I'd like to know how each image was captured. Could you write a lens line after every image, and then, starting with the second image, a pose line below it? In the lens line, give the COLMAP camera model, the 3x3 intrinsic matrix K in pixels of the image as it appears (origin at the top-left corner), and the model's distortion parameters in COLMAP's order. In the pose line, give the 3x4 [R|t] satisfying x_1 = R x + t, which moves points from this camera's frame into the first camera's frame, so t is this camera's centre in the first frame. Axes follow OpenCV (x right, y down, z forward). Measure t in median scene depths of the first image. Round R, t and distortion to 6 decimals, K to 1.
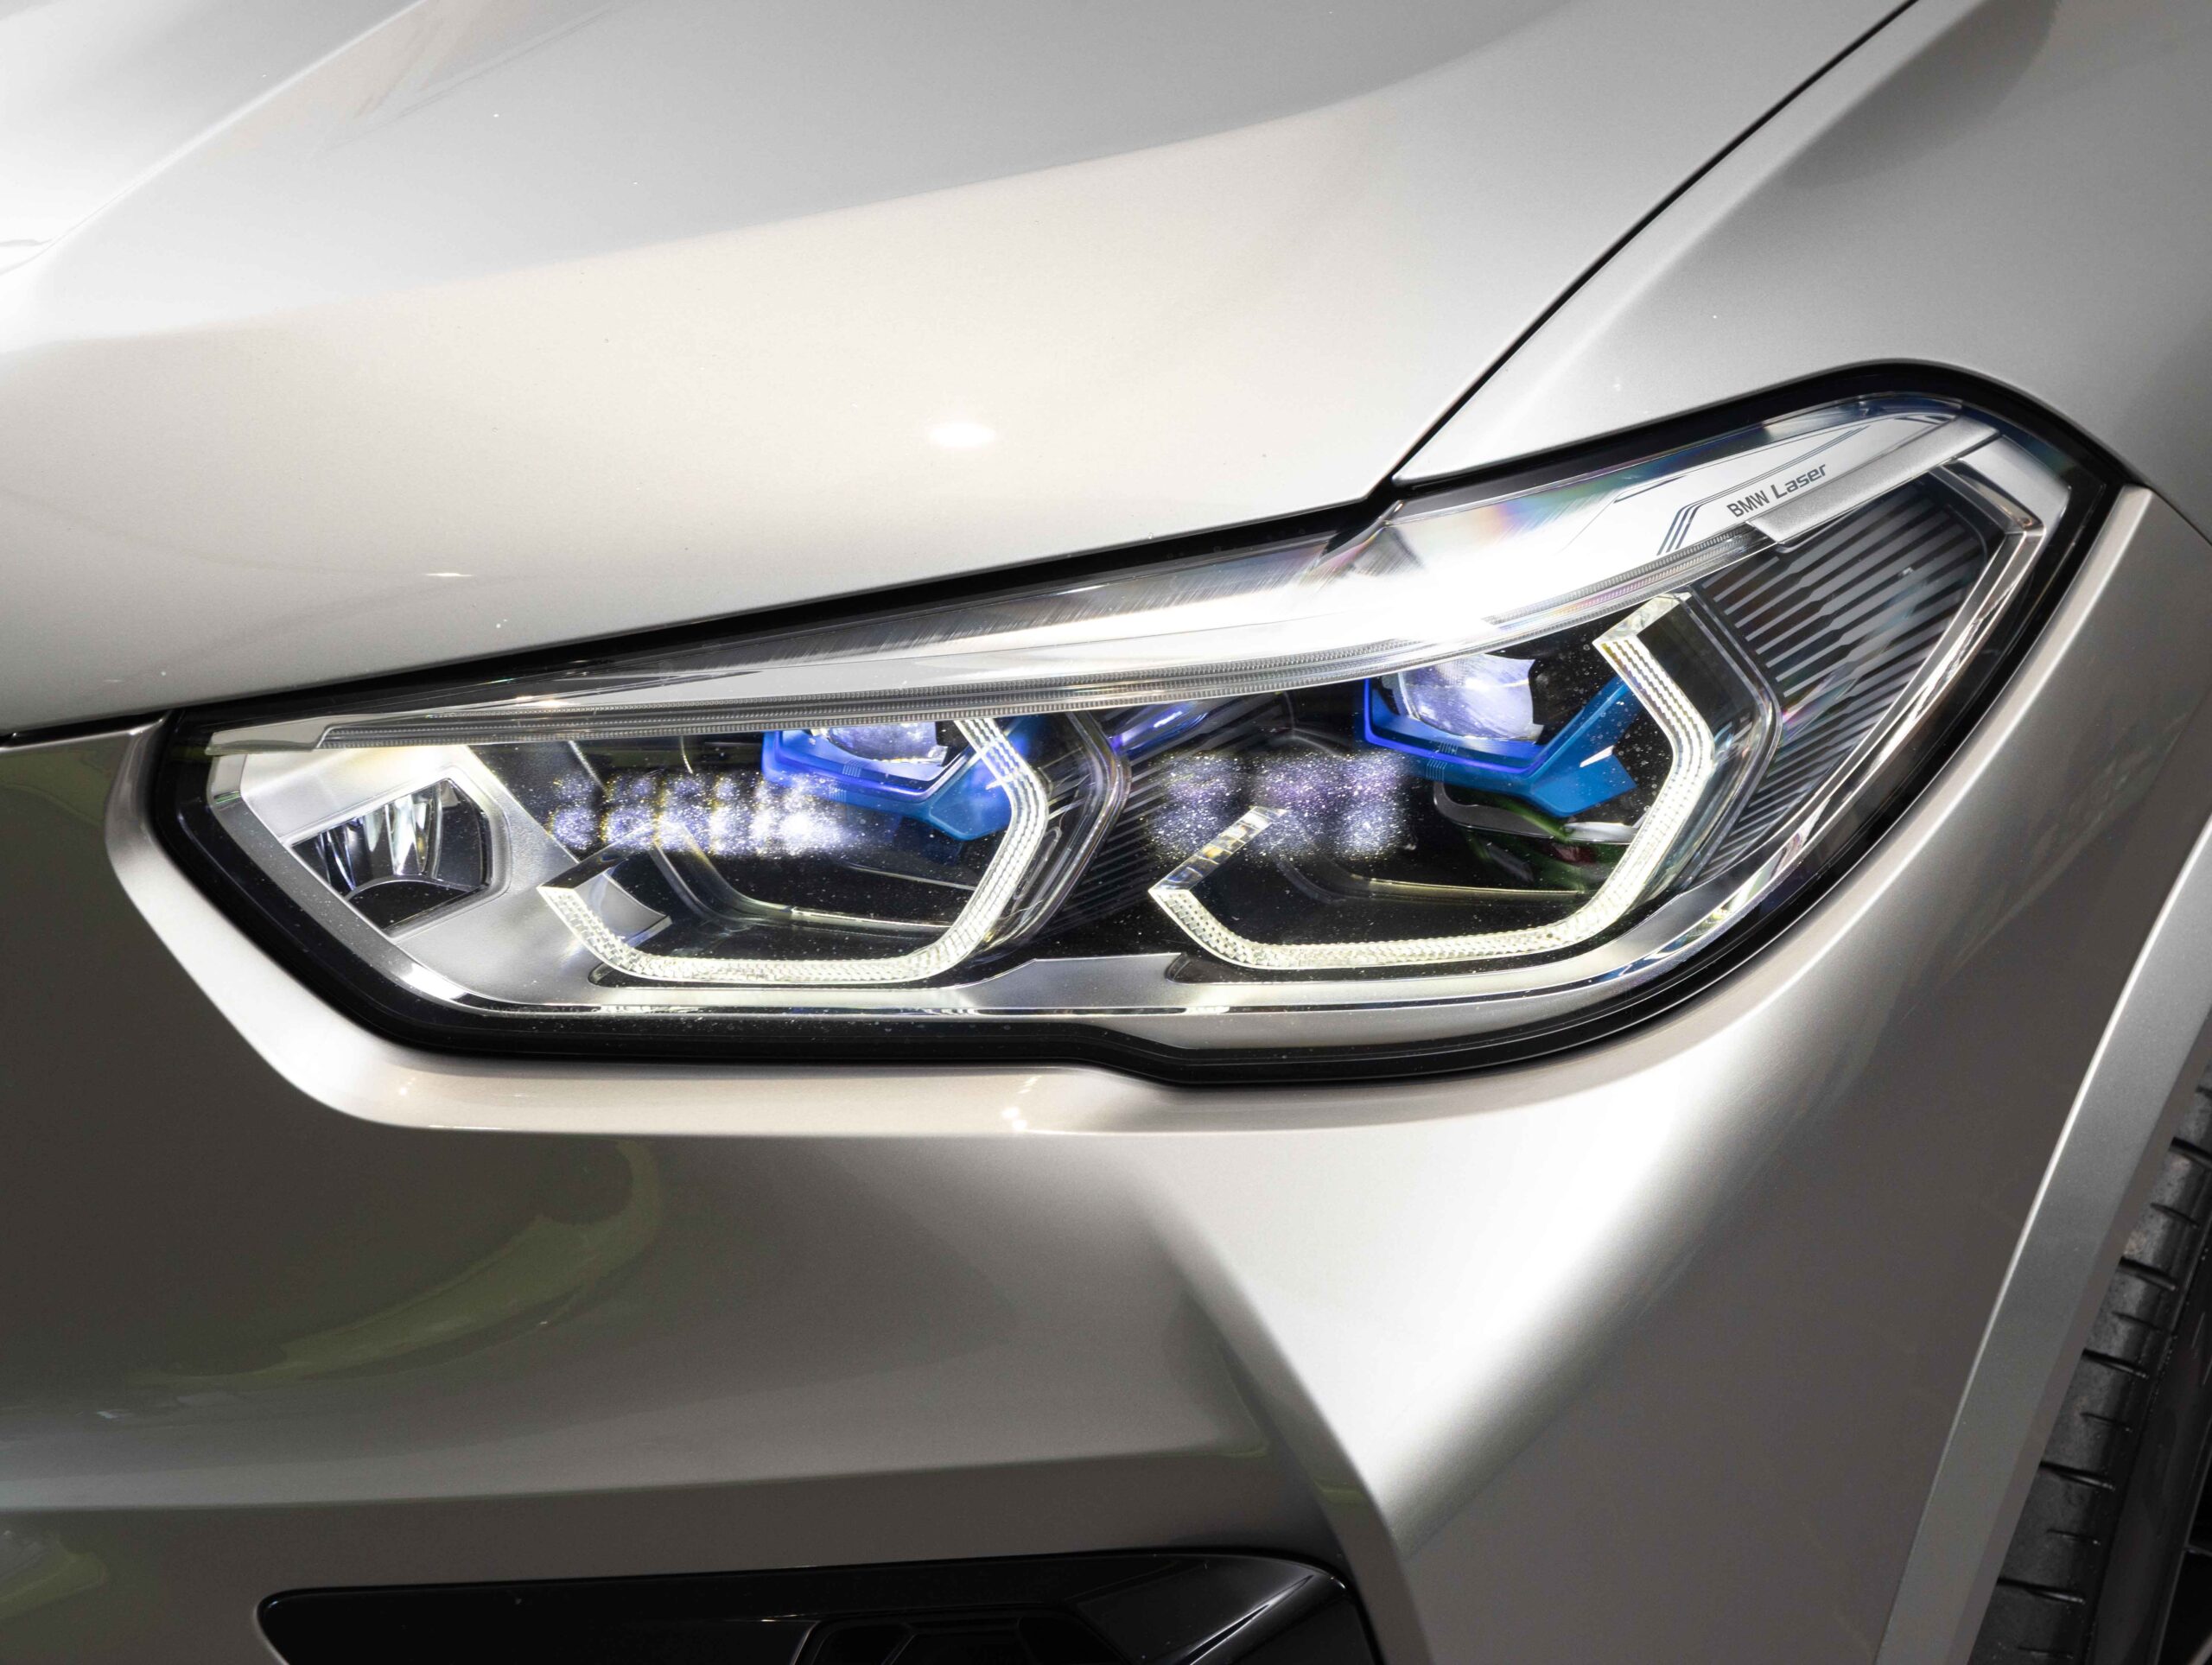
lens RADIAL K [[4401.1, 0, 1106.0], [0, 4401.1, 832.5], [0, 0, 1]] dist [-0.072850, 0.002354]
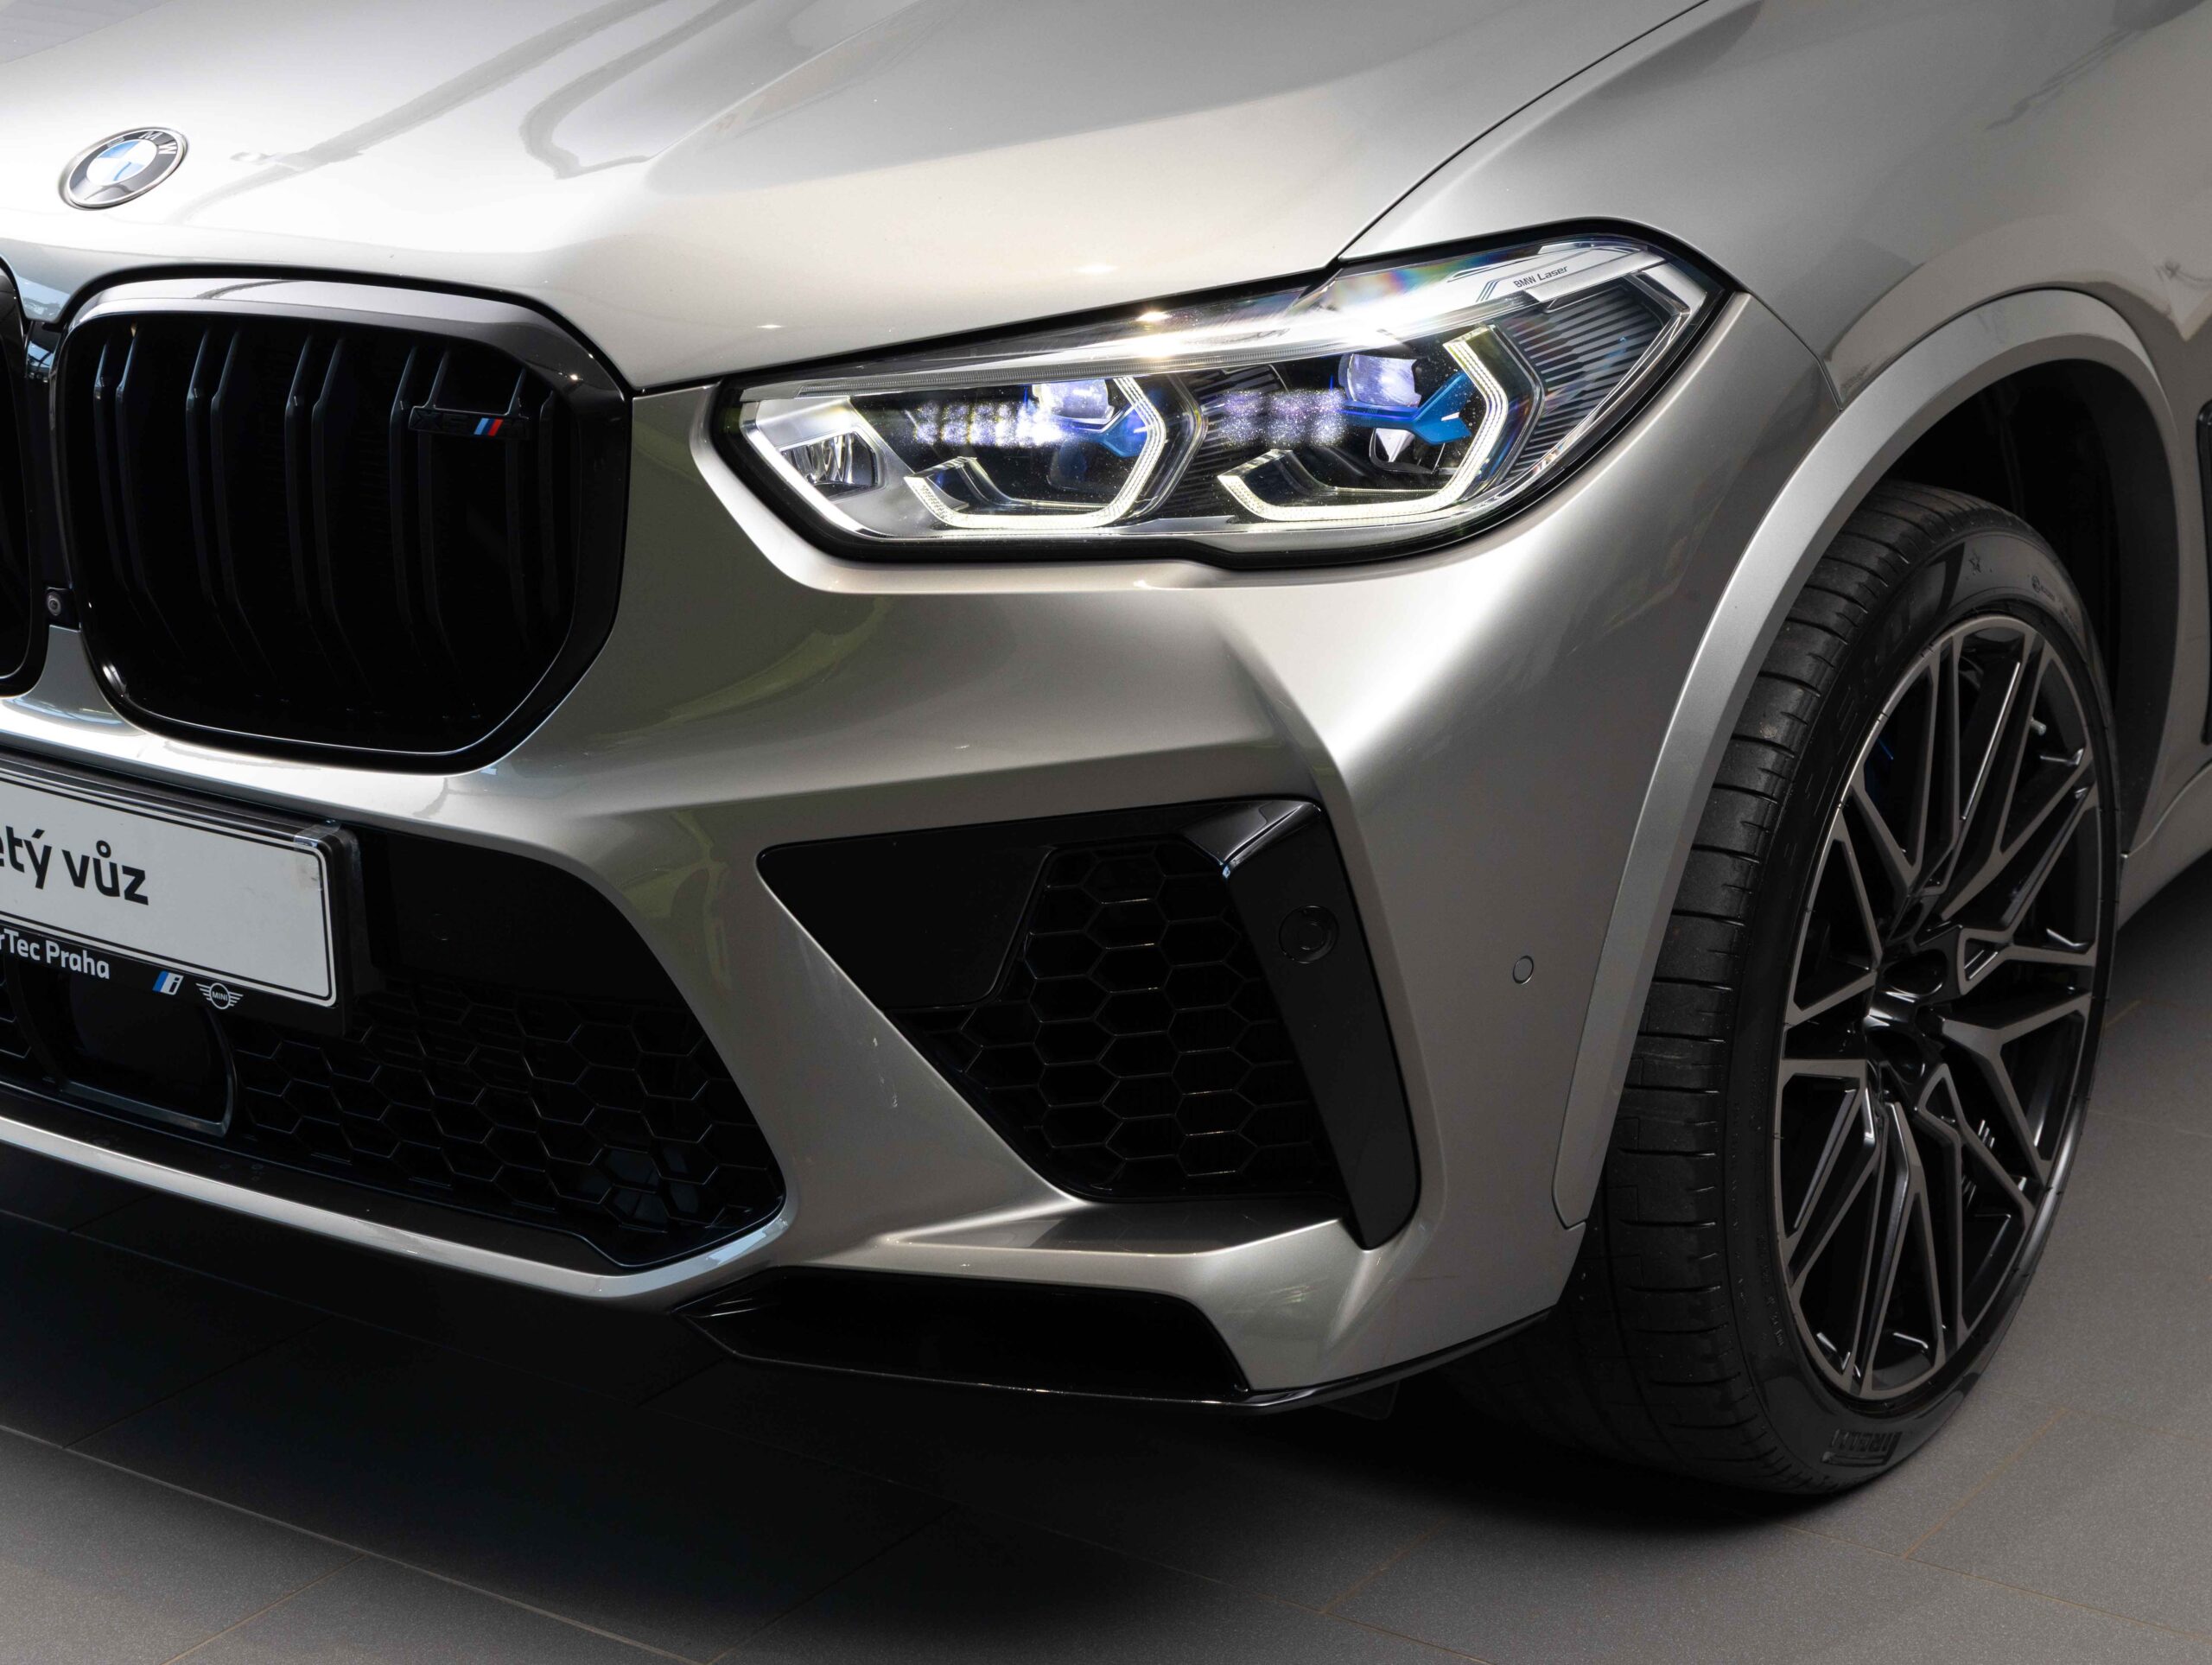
lens RADIAL K [[4401.1, 0, 1106.0], [0, 4401.1, 832.5], [0, 0, 1]] dist [-0.072850, 0.002354]
pose [[0.999787, -0.009059, -0.018565, -0.004941], [0.007203, 0.995188, -0.097715, 0.357921], [0.019361, 0.097561, 0.995041, -0.917360]]
